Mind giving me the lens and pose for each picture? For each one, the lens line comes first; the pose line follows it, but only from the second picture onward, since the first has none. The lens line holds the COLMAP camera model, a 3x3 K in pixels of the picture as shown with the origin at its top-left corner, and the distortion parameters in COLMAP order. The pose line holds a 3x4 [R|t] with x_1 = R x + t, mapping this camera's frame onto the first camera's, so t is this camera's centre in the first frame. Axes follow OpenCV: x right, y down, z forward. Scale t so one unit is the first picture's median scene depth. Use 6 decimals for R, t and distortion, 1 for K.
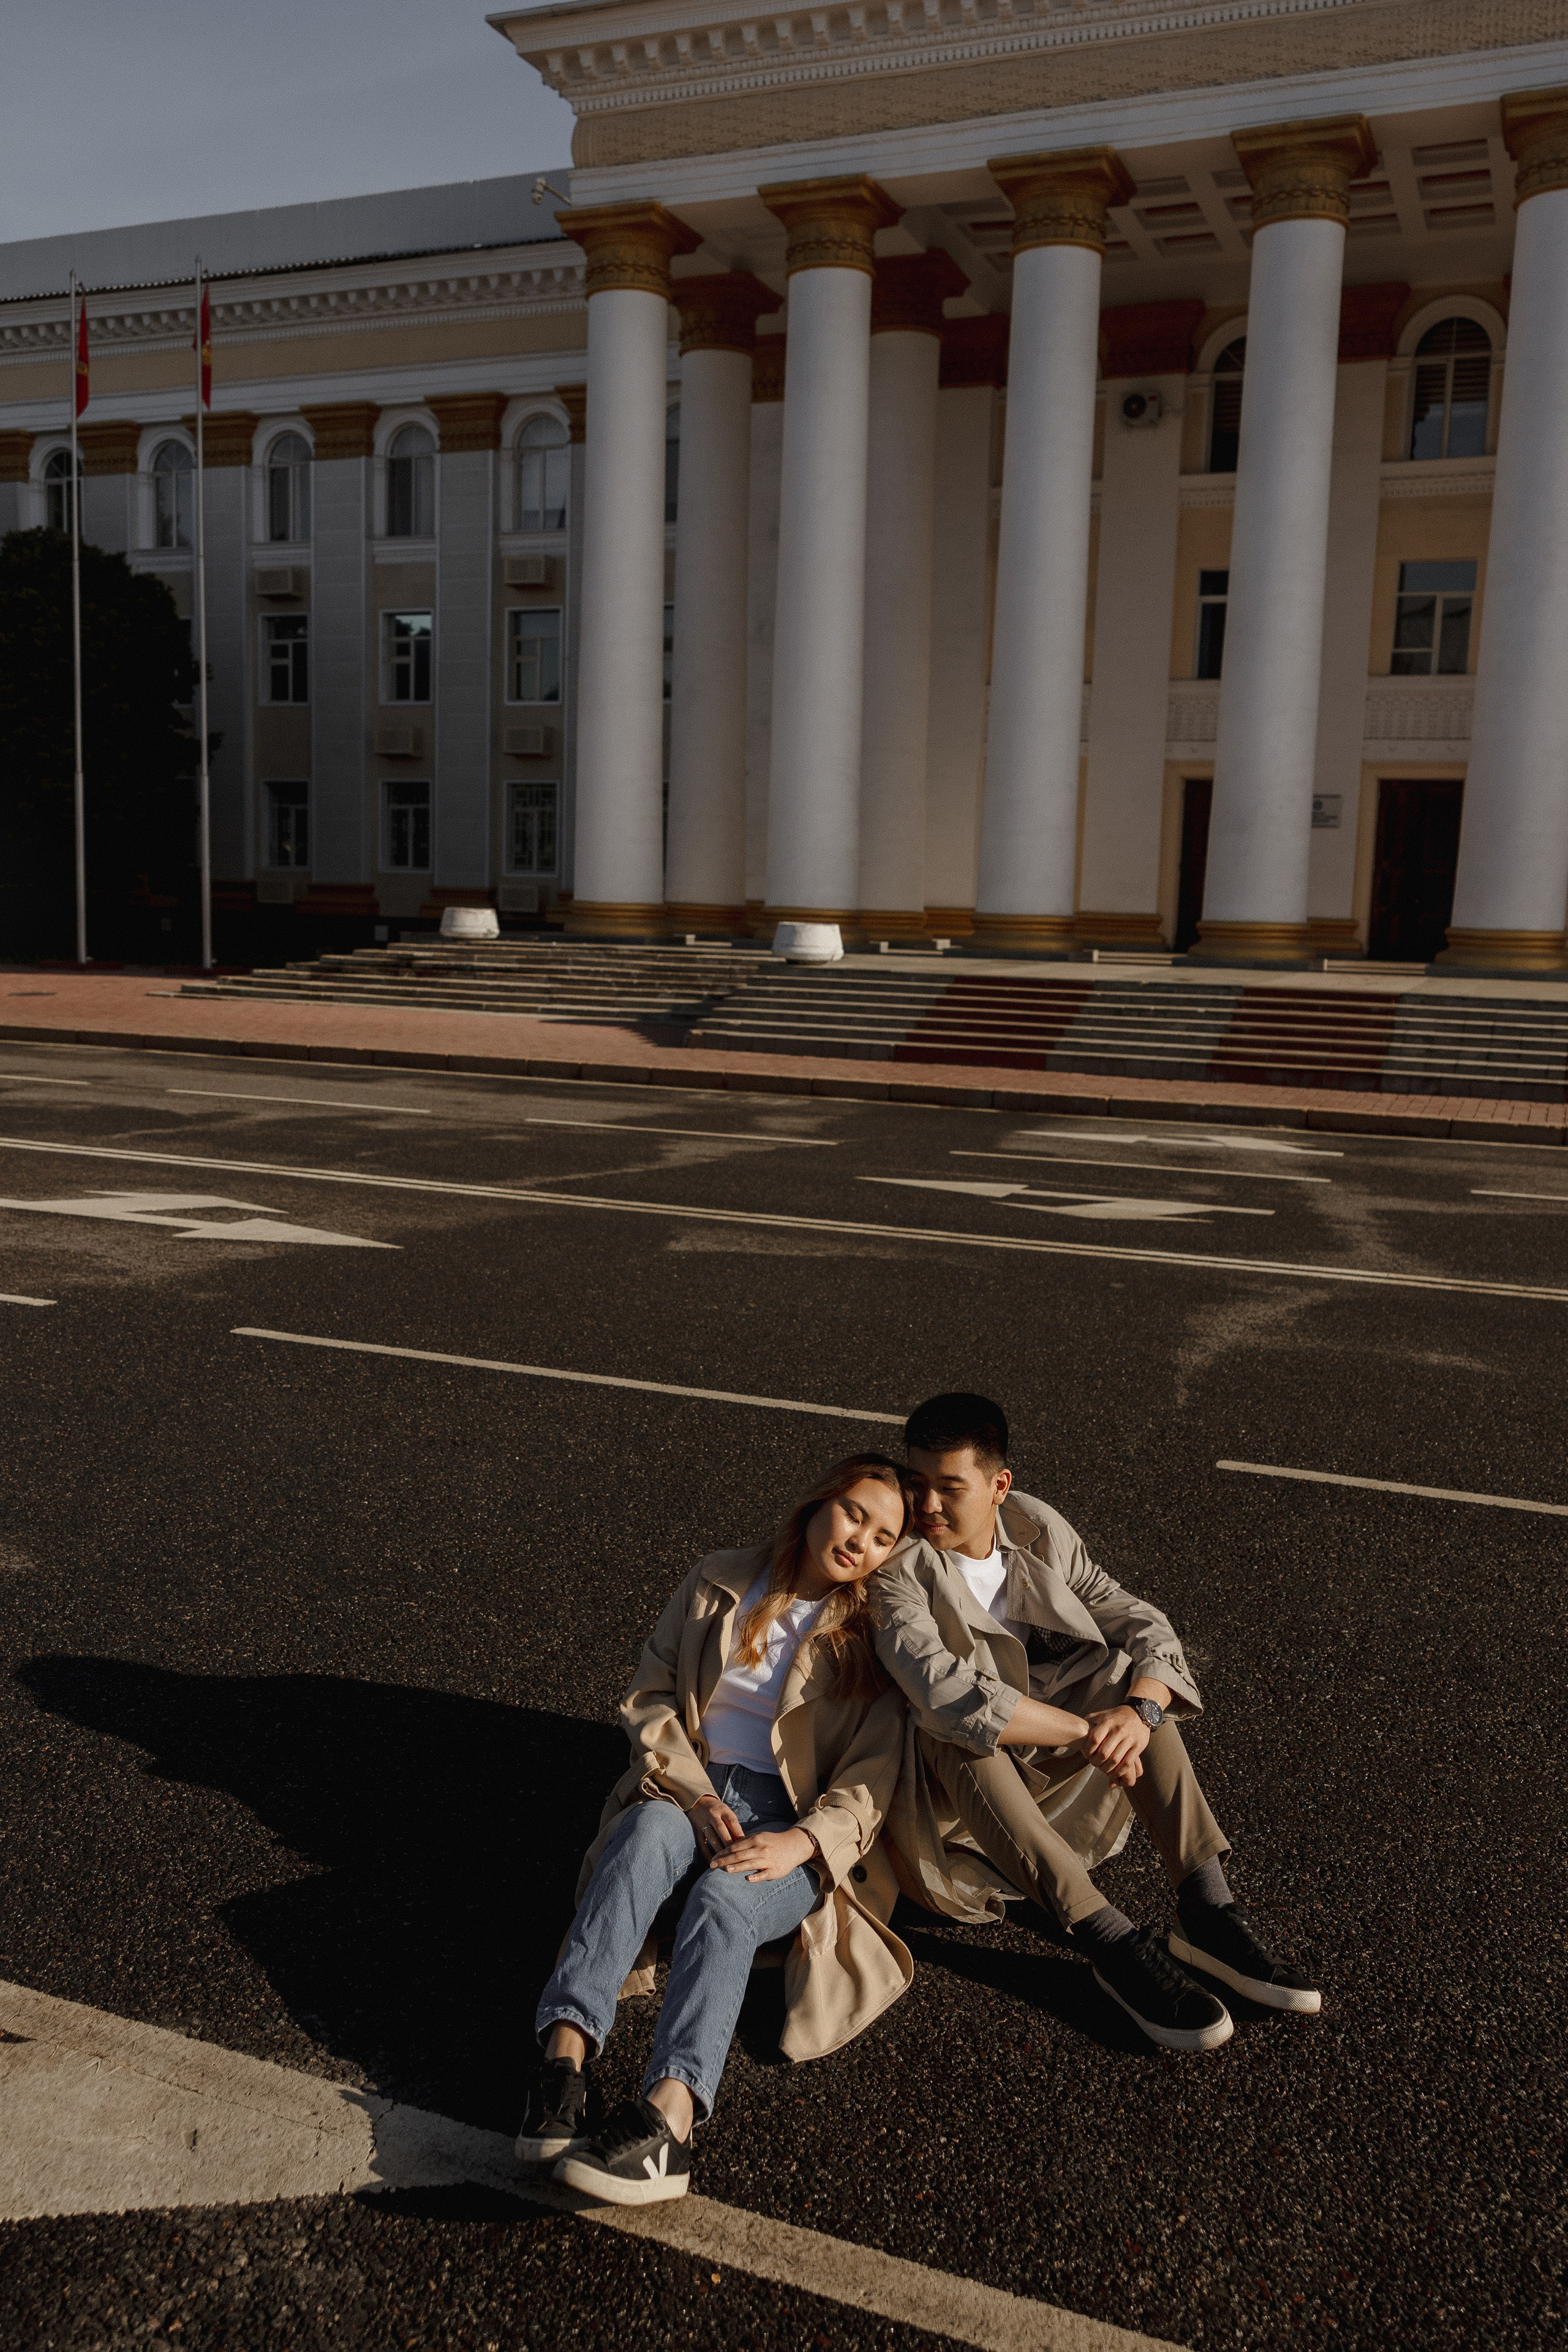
lens RADIAL K [[1903.6, 0, 748.1], [0, 1903.6, 1167.5], [0, 0, 1]] dist [0.006420, 0.002693]
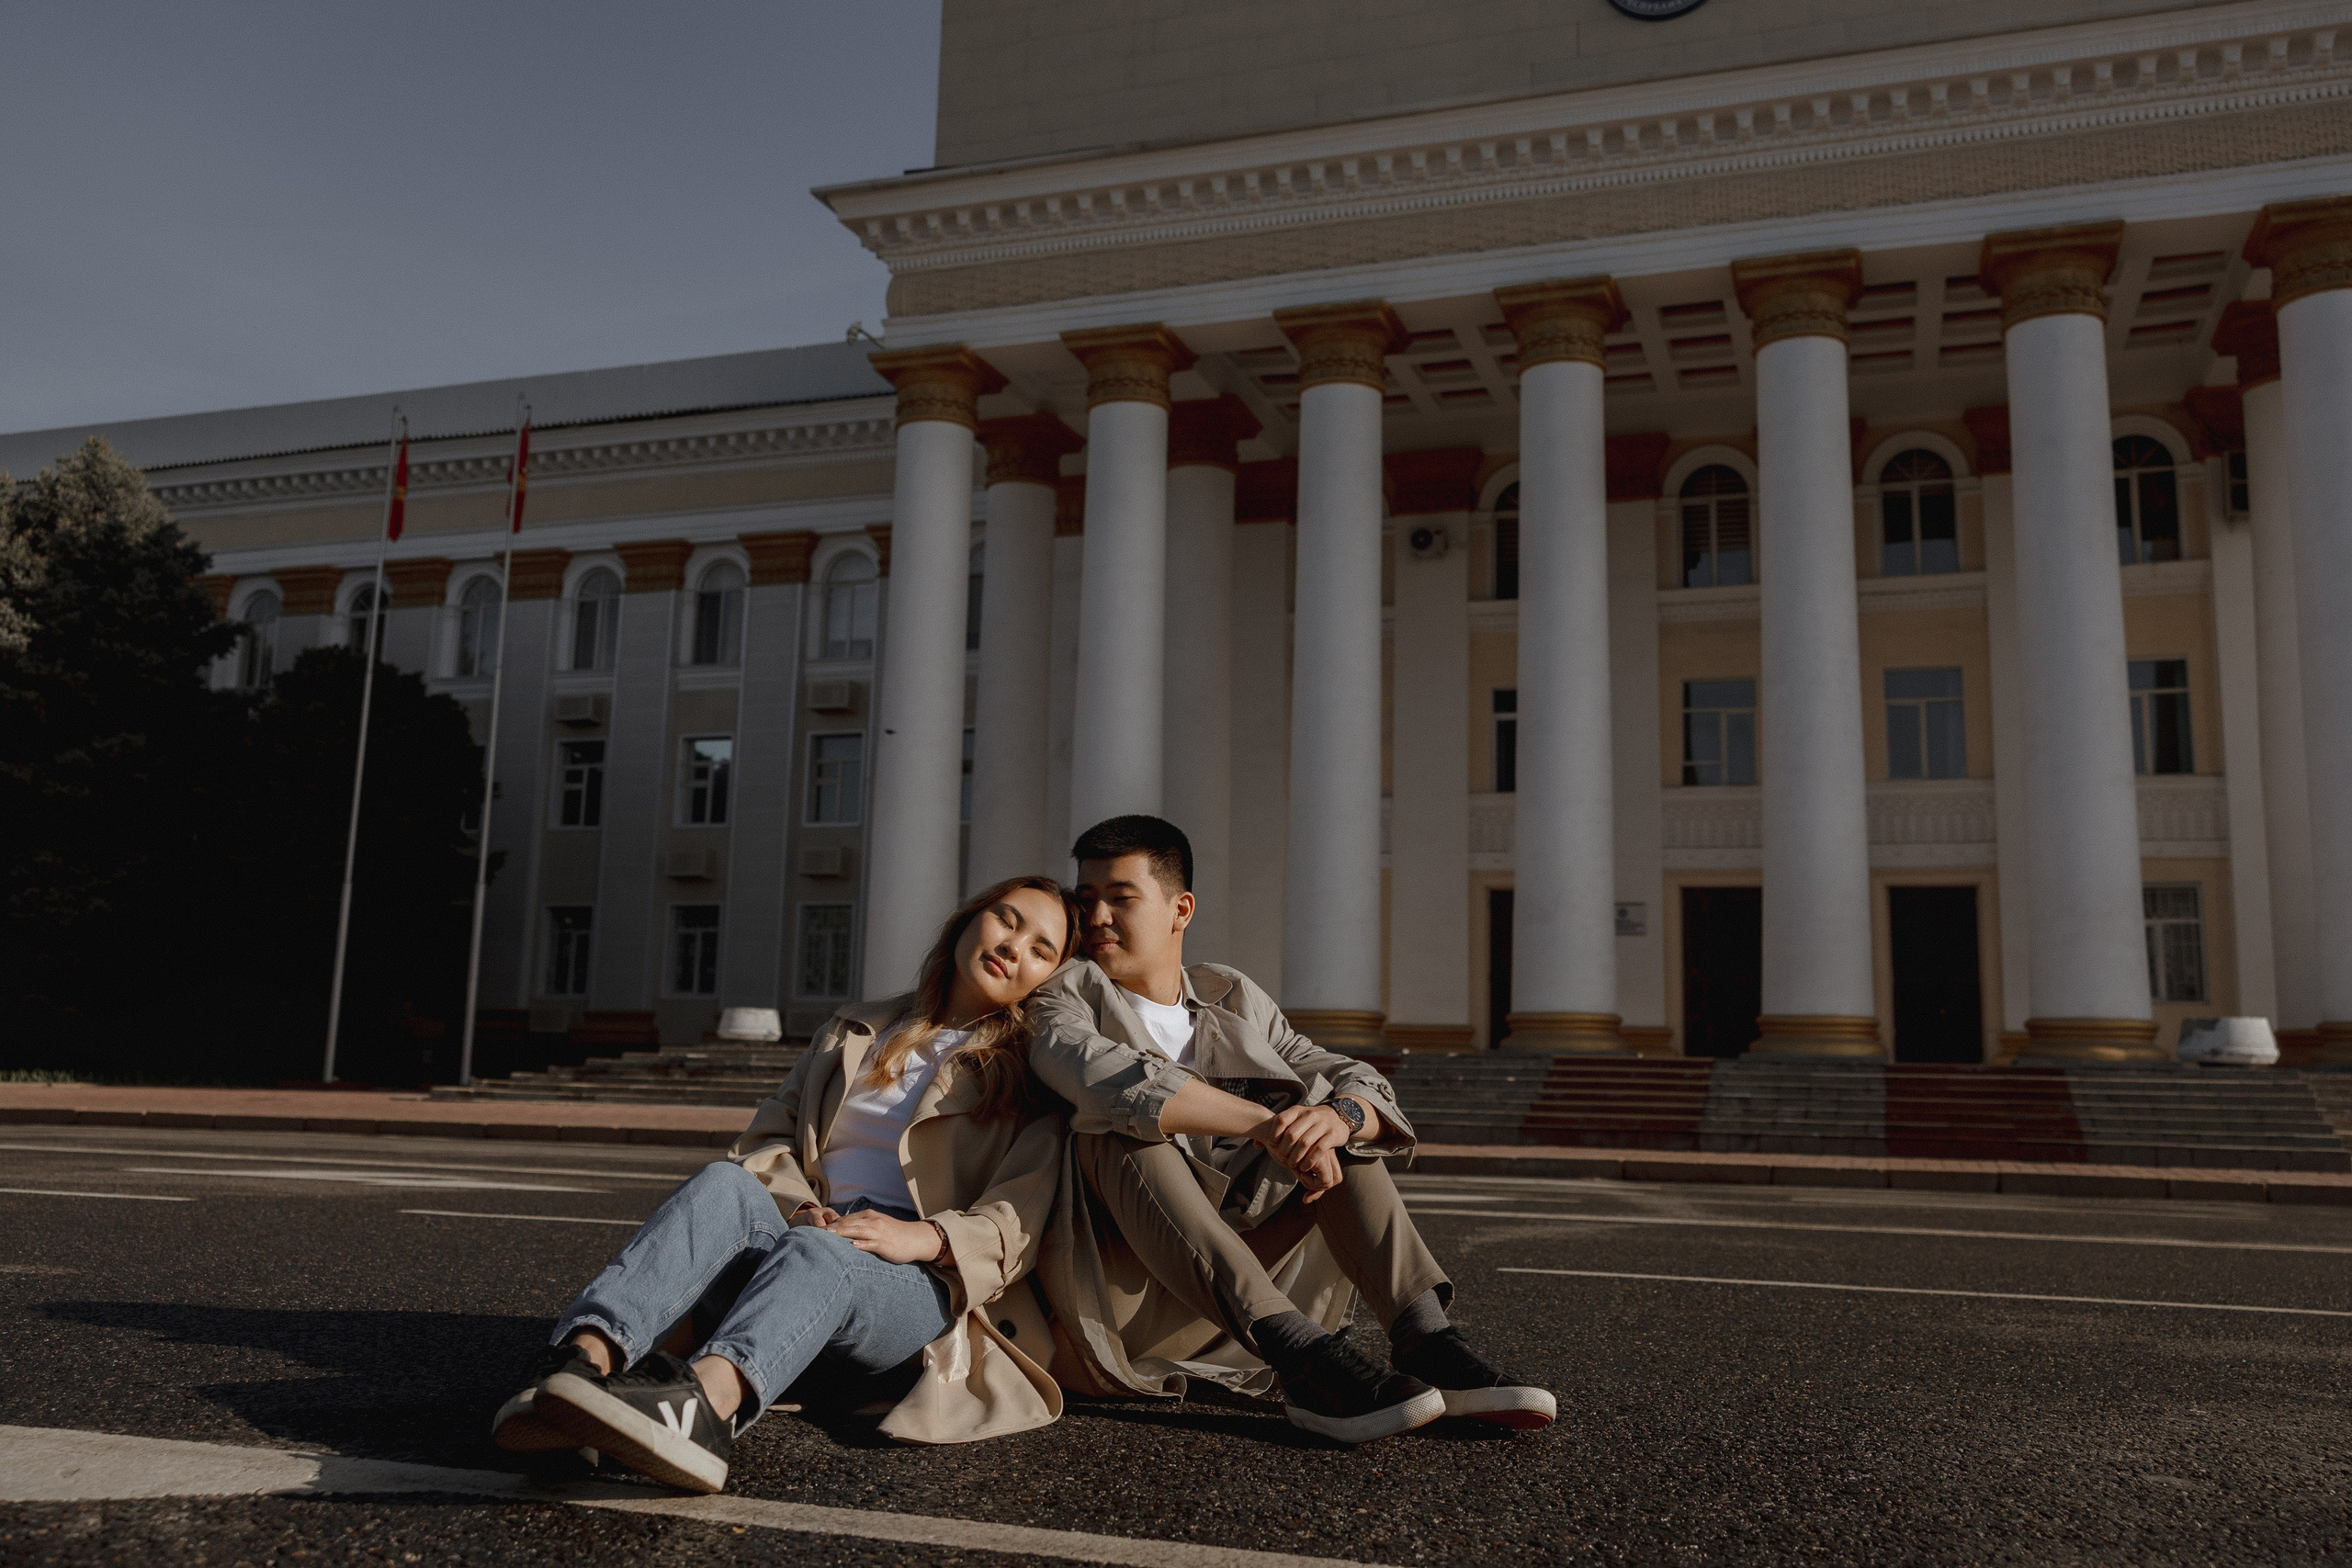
lens RADIAL K [[1974.9, 0, 1199.6], [0, 1974.9, 787.4], [0, 0, 1]] dist [-0.001638, -0.000925]
pose [[0.997739, 0.008544, 0.066666, 0.010616], [0.011444, 0.955810, -0.293763, 0.051373], [-0.066230, 0.293862, 0.953551, 0.015270]]
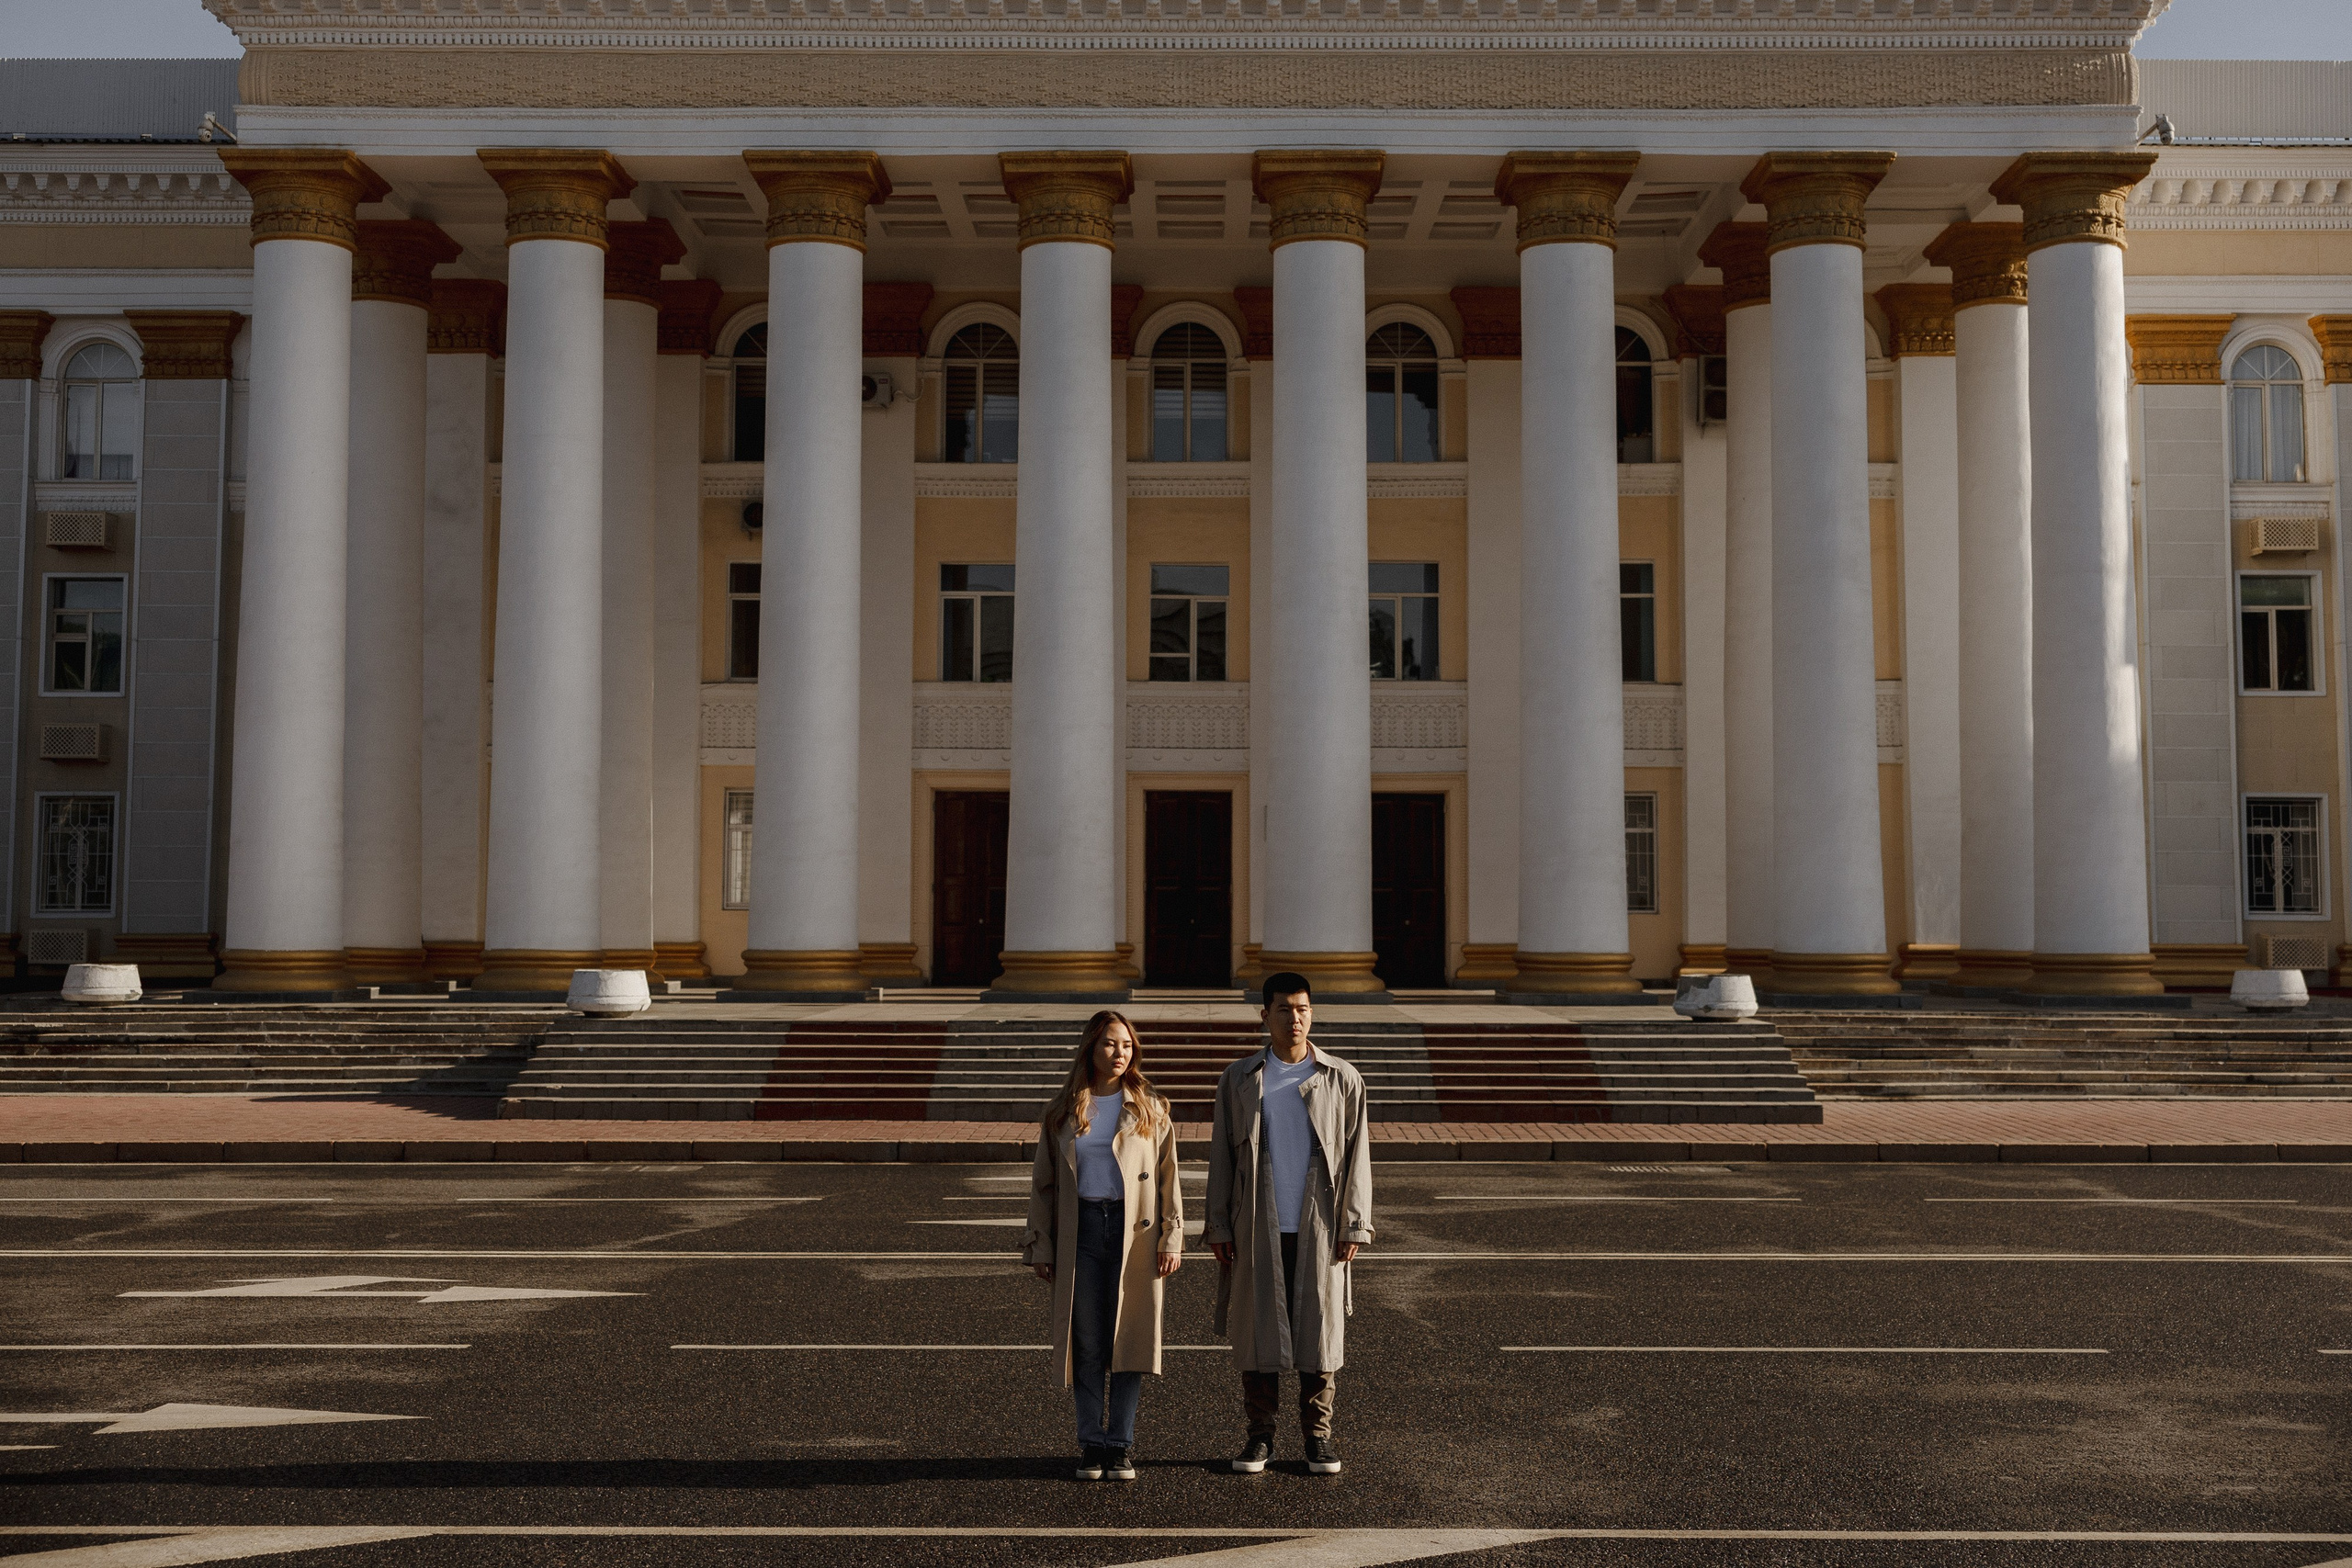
lens RADIAL K [[2740.3, 0, 1128.6], [0, 2740.3, 787.6], [0, 0, 1]] dist [0.012524, 0.024838]
pose [[0.923283, -0.008762, 0.384020, -0.196088], [0.078915, 0.982741, -0.167310, 0.015795], [-0.375926, 0.184779, 0.908040, -0.208414]]
